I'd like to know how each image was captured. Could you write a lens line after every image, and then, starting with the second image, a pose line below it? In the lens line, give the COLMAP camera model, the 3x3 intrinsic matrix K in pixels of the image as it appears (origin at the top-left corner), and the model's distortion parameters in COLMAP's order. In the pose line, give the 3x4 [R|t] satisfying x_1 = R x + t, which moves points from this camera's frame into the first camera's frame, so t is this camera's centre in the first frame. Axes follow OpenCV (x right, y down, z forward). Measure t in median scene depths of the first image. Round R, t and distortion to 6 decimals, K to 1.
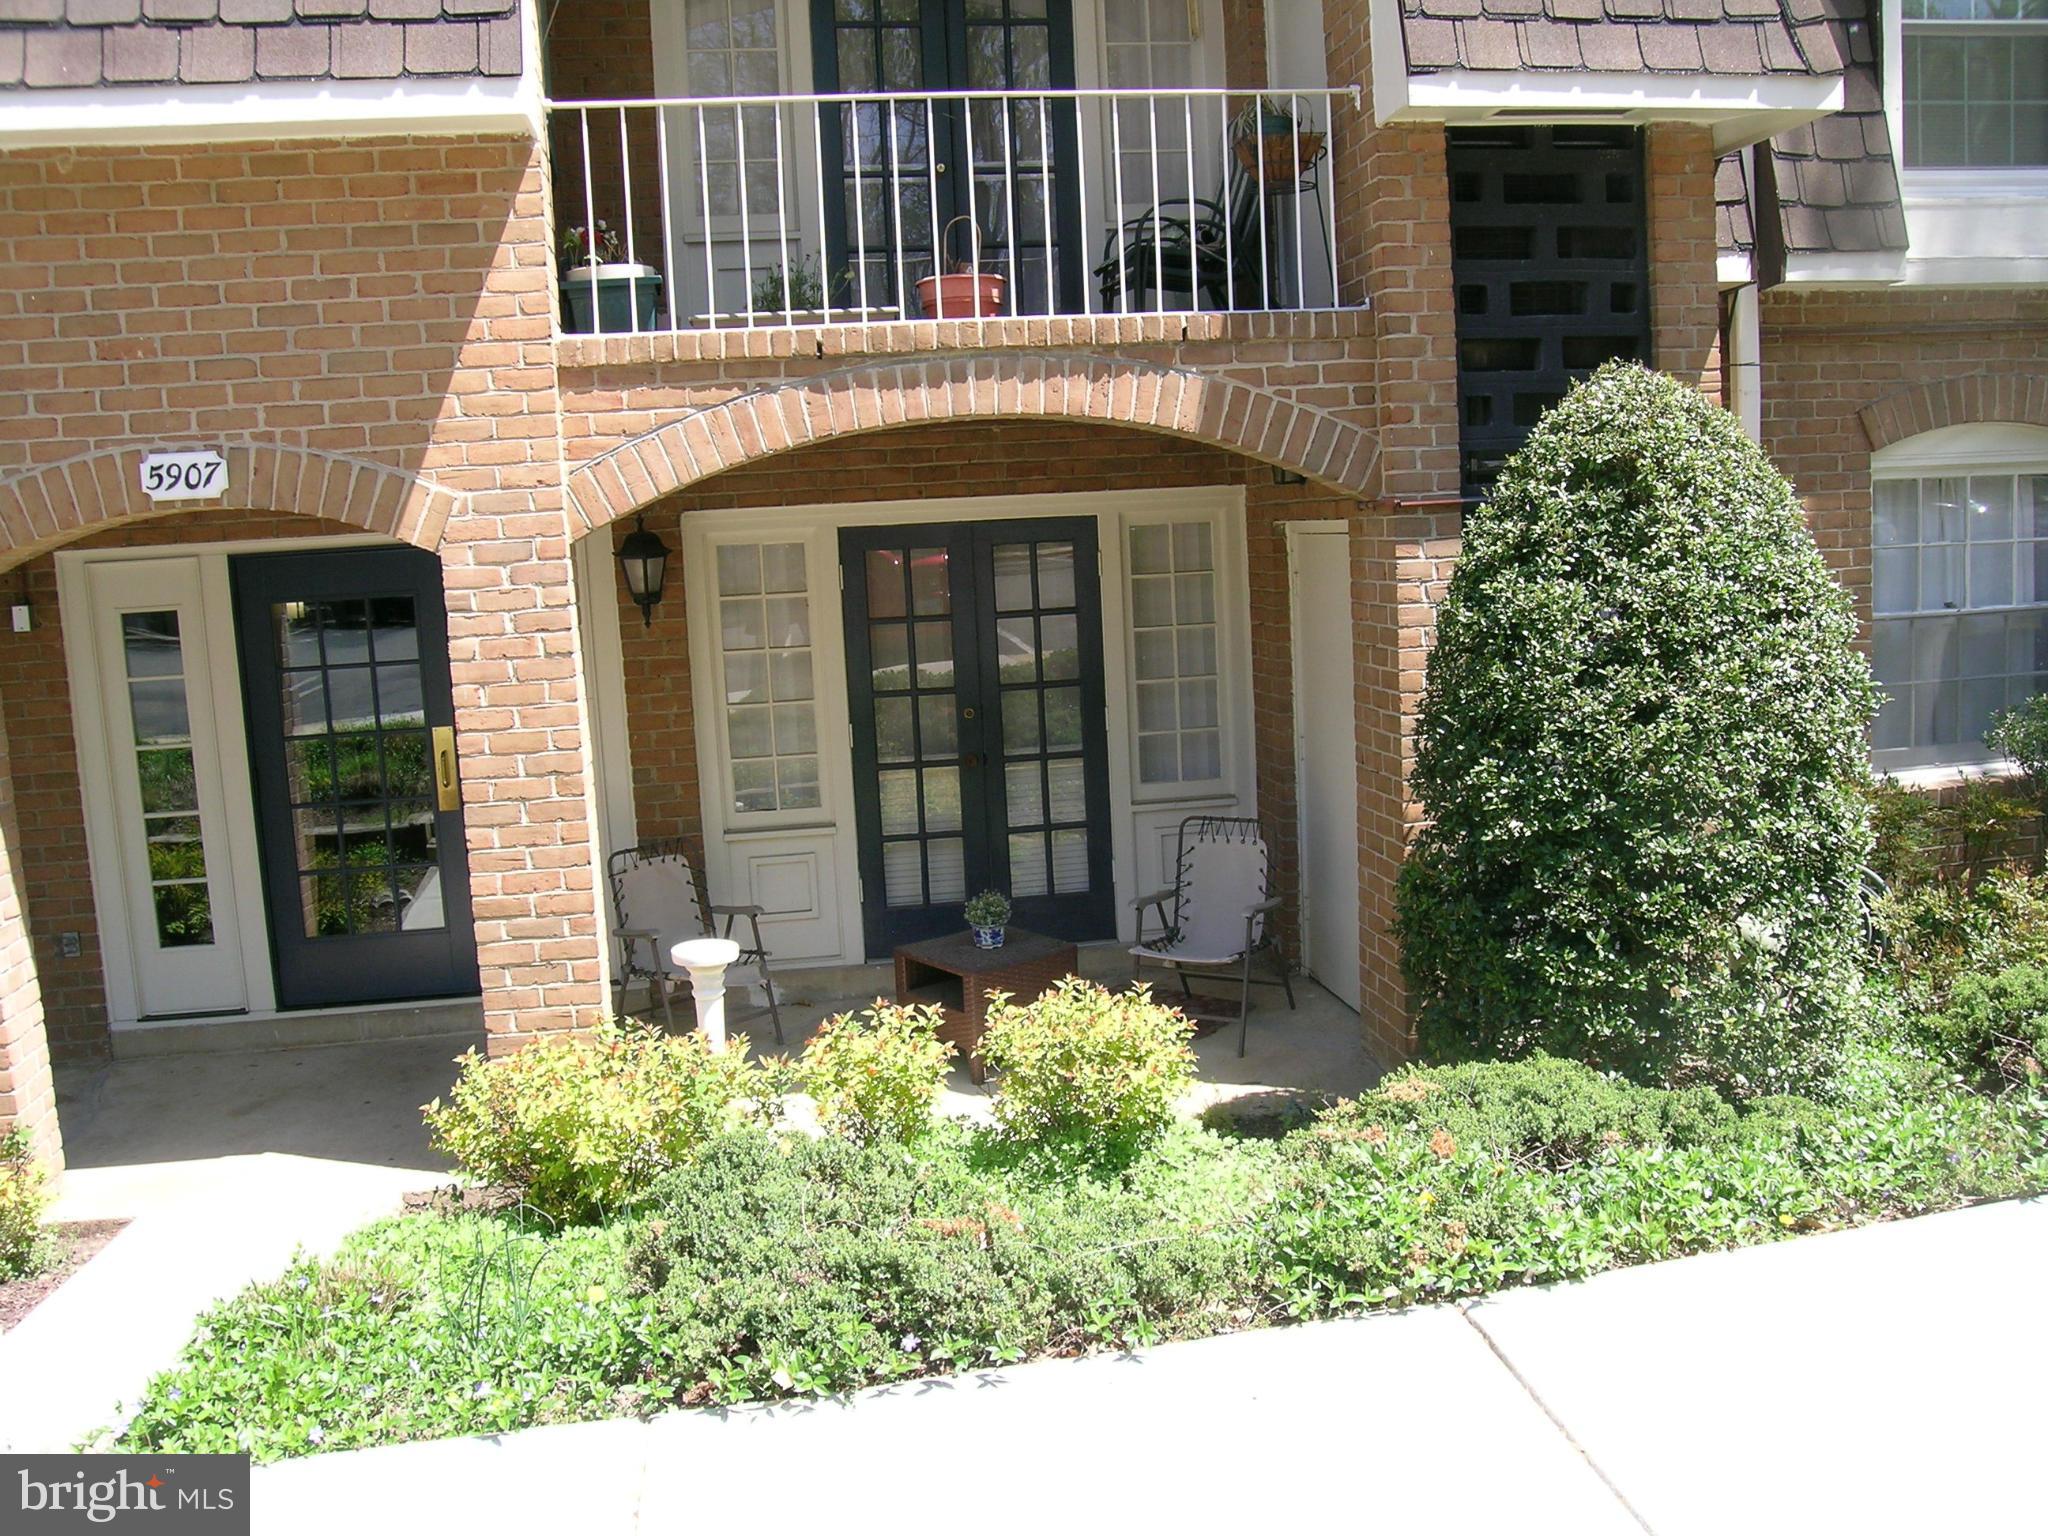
lens RADIAL K [[1698.5, 0, 1018.4], [0, 1698.5, 743.0], [0, 0, 1]] dist [-0.145984, 0.103638]
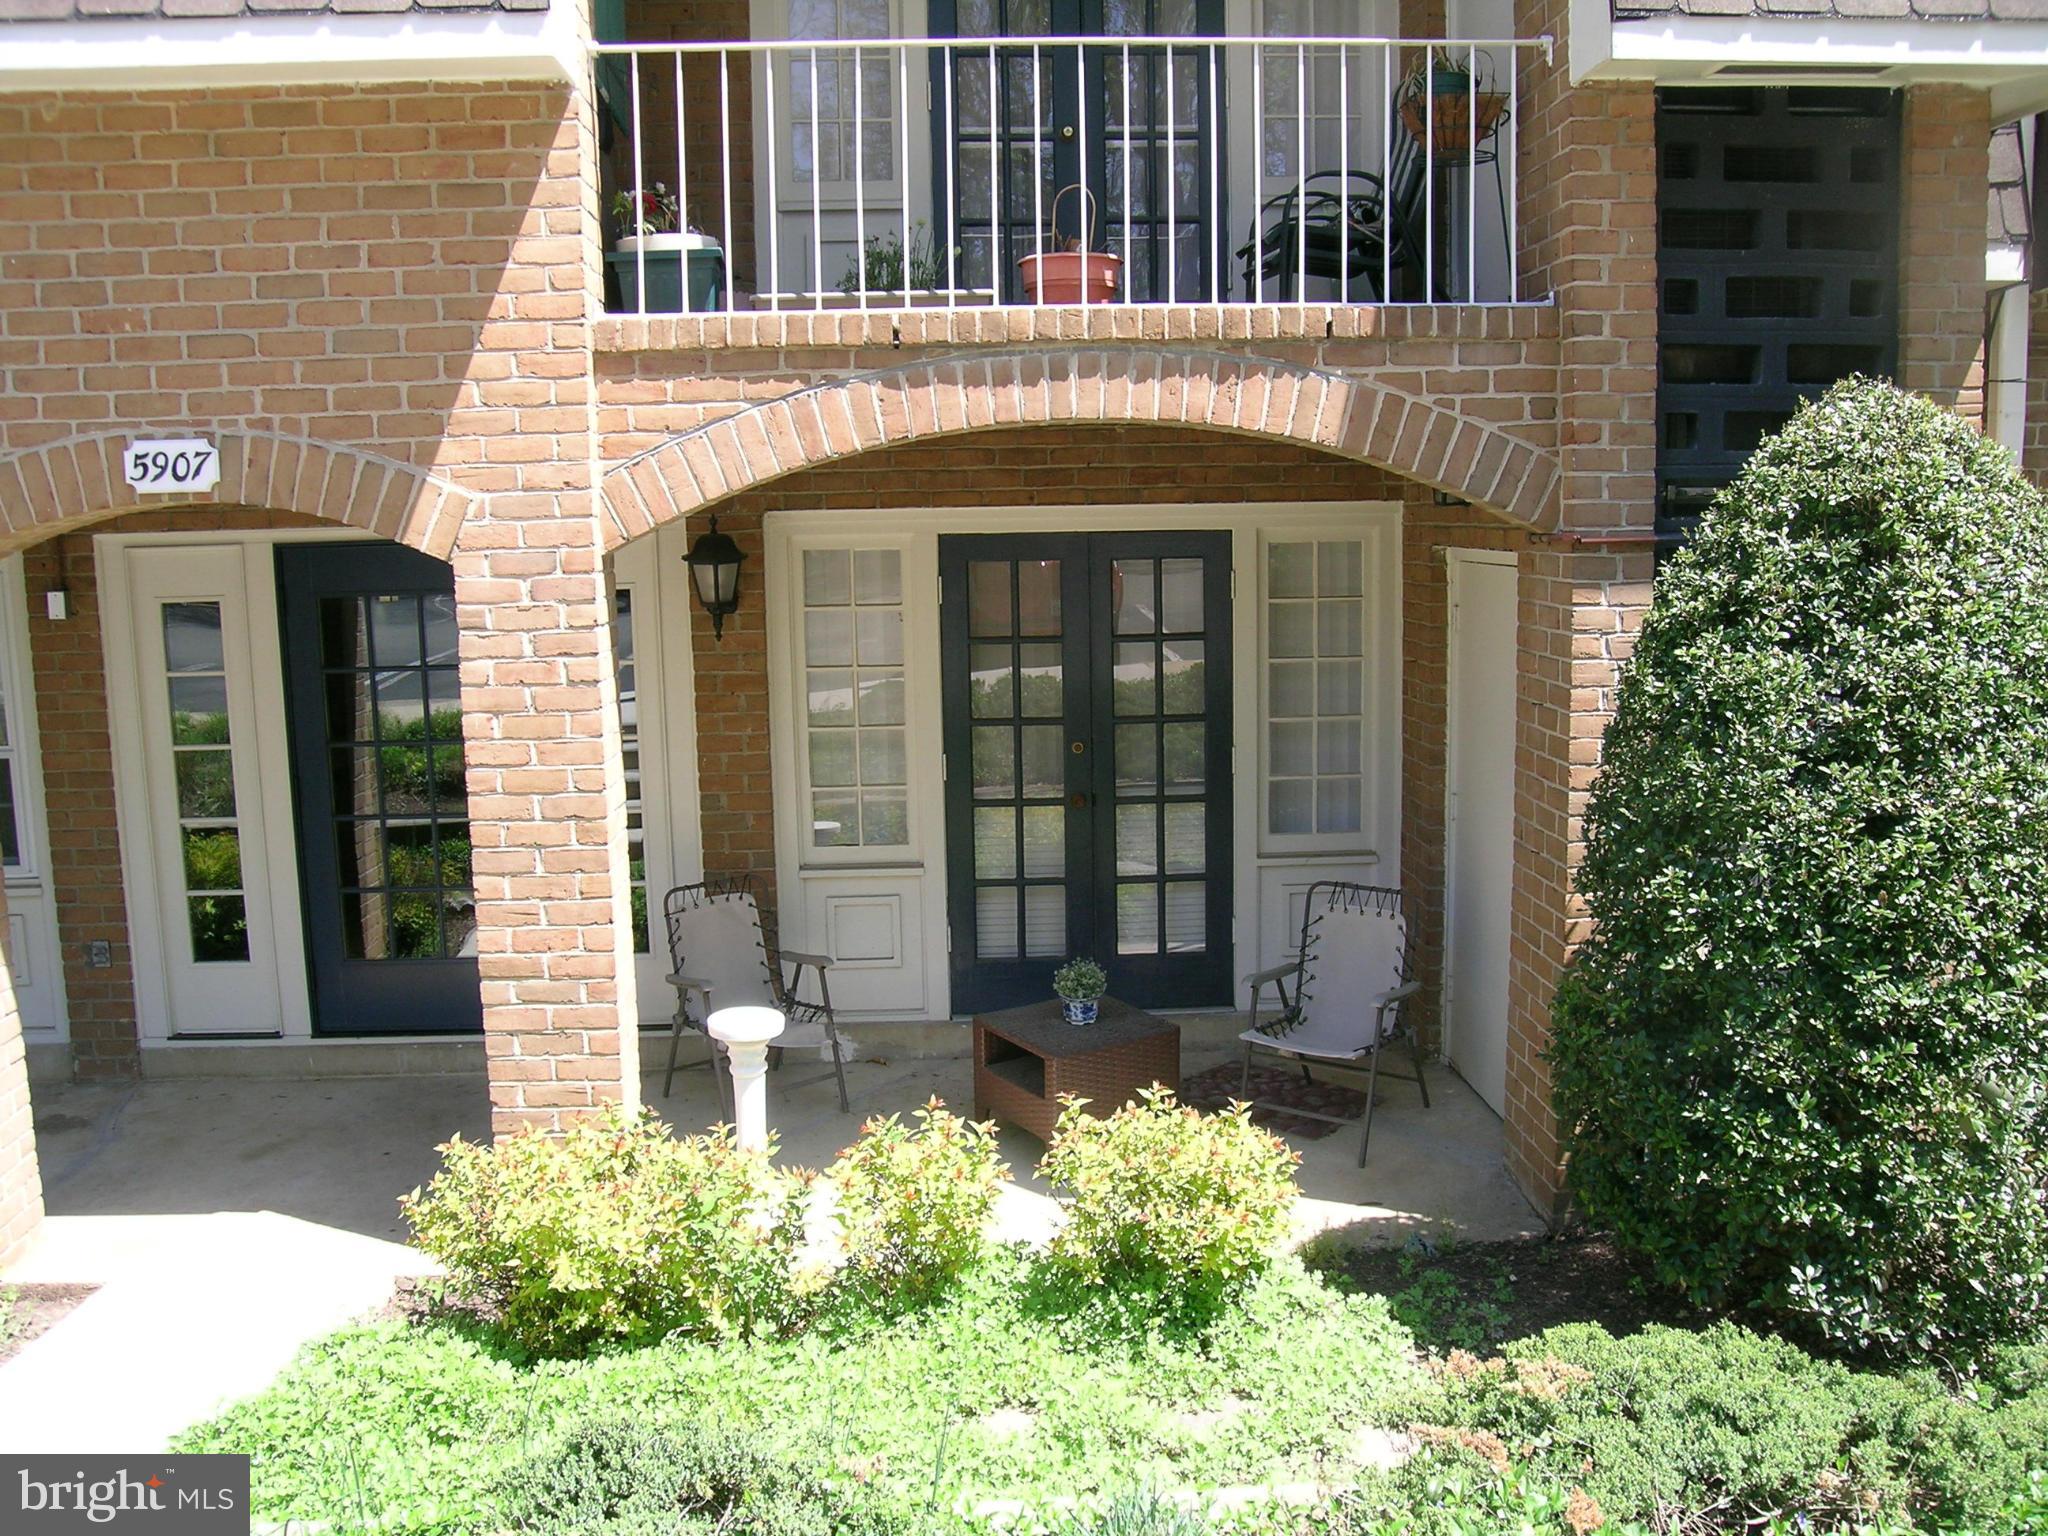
lens RADIAL K [[1698.5, 0, 1018.4], [0, 1698.5, 743.0], [0, 0, 1]] dist [-0.145984, 0.103638]
pose [[0.994246, 0.044615, -0.097389, 0.037559], [-0.043361, 0.998948, 0.014957, -0.045231], [0.097954, -0.010649, 0.995134, 0.158247]]
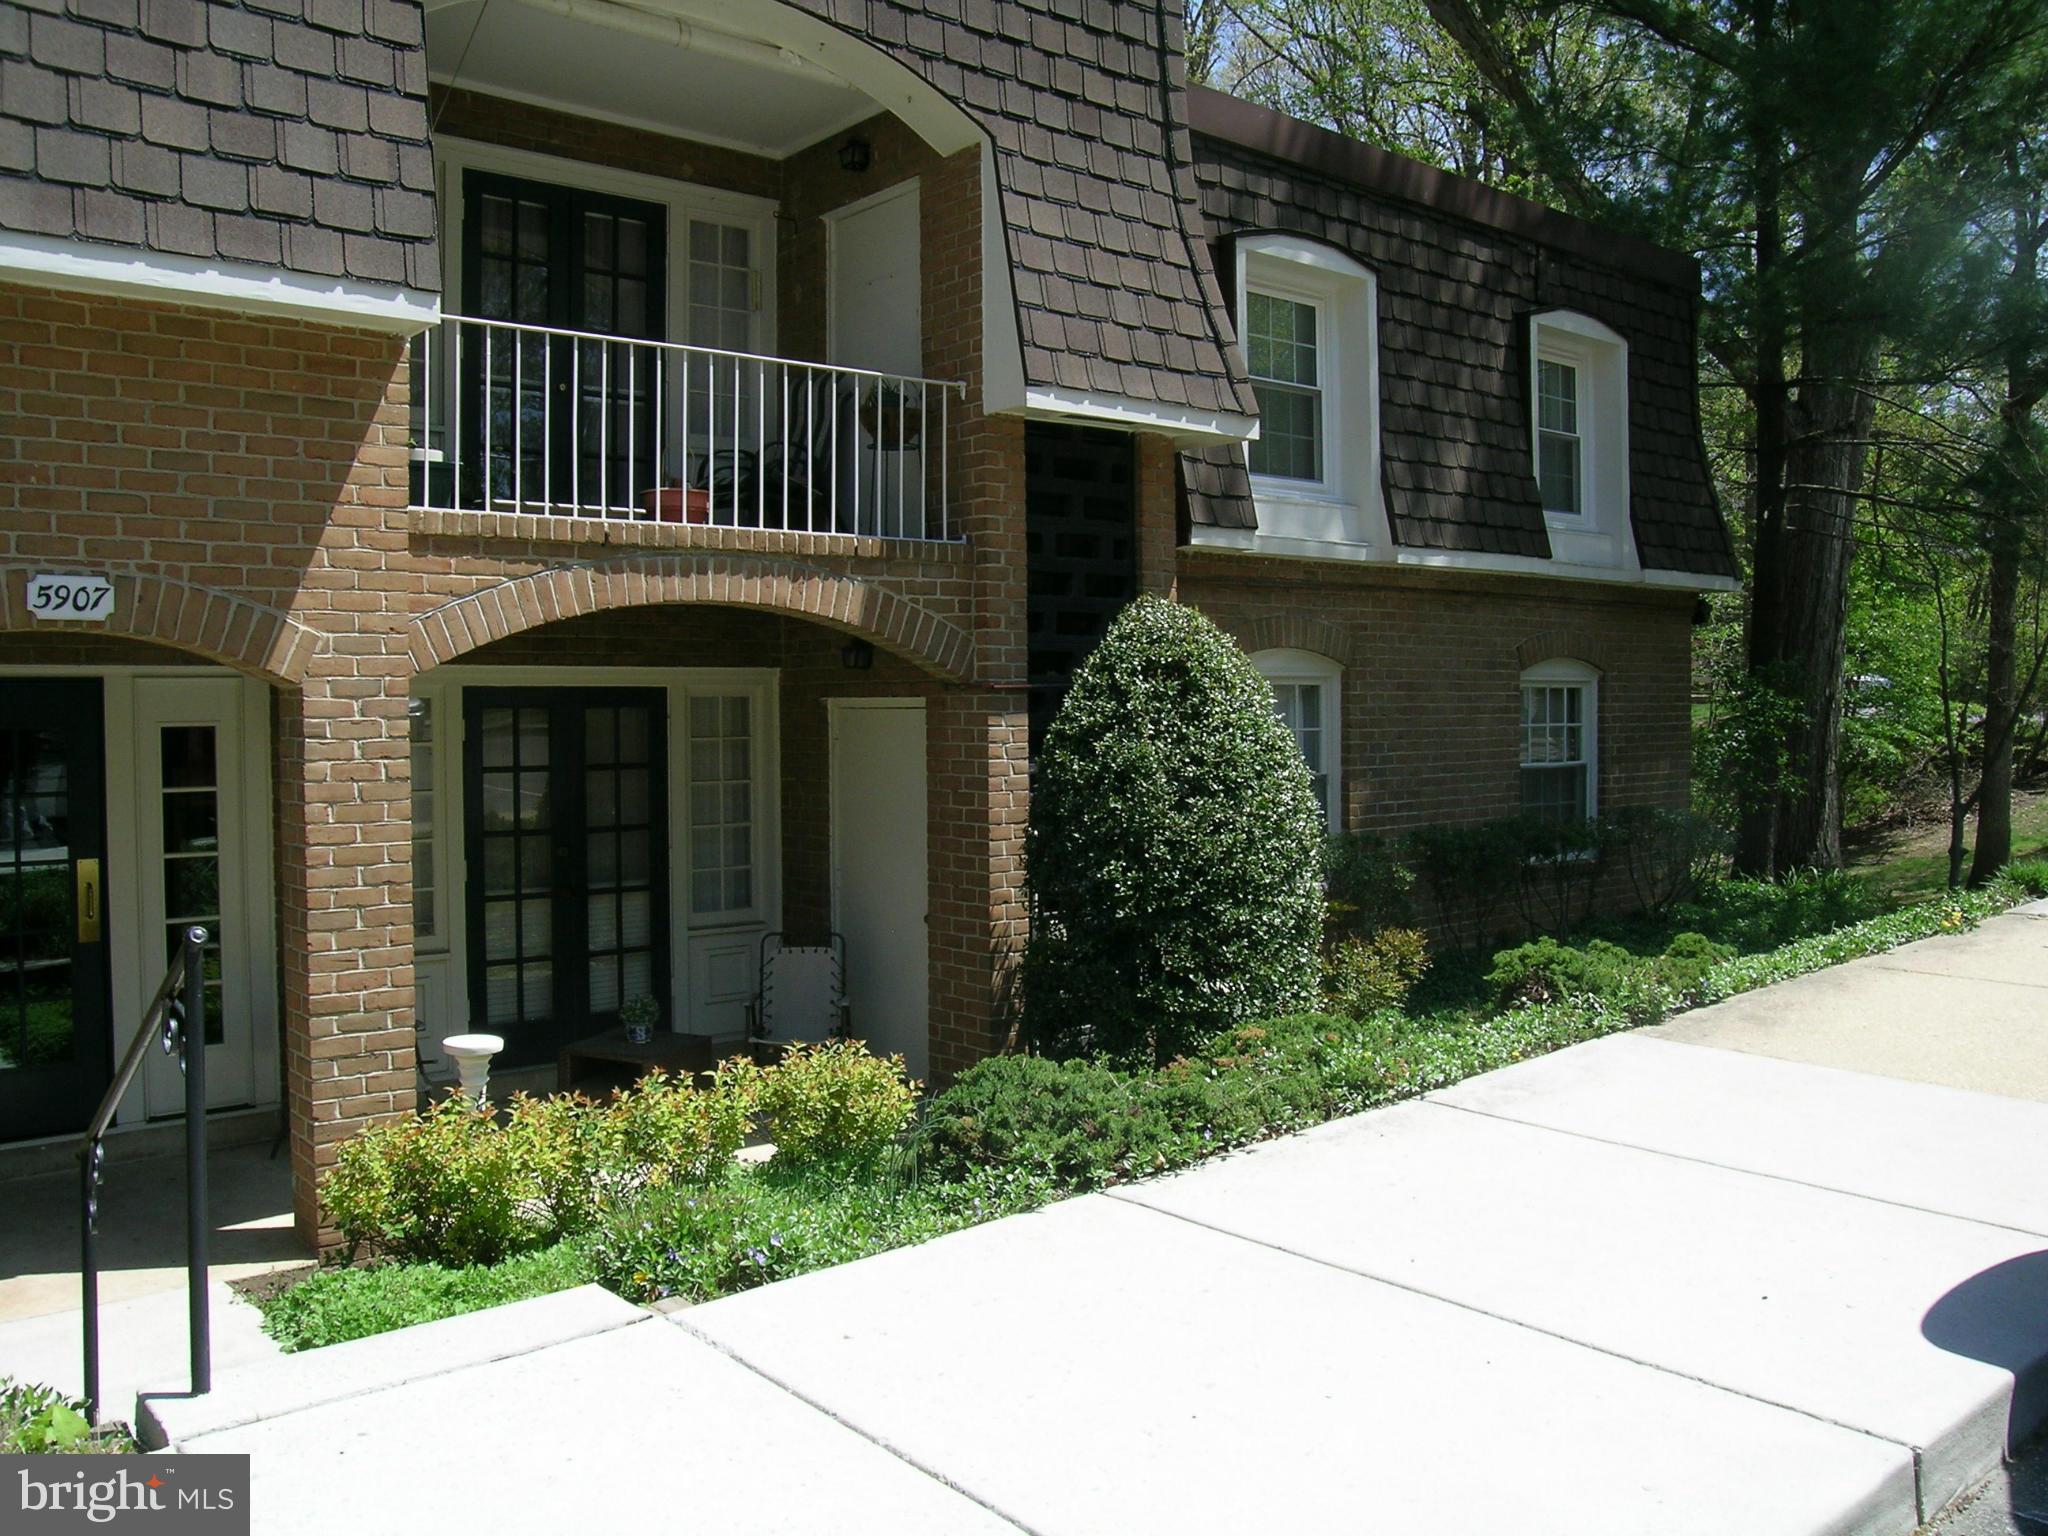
lens RADIAL K [[1698.5, 0, 1018.4], [0, 1698.5, 743.0], [0, 0, 1]] dist [-0.145984, 0.103638]
pose [[0.852037, 0.033278, 0.522423, -0.519280], [0.028423, 0.993564, -0.109646, 0.061268], [-0.522710, 0.108272, 0.845607, -0.193159]]
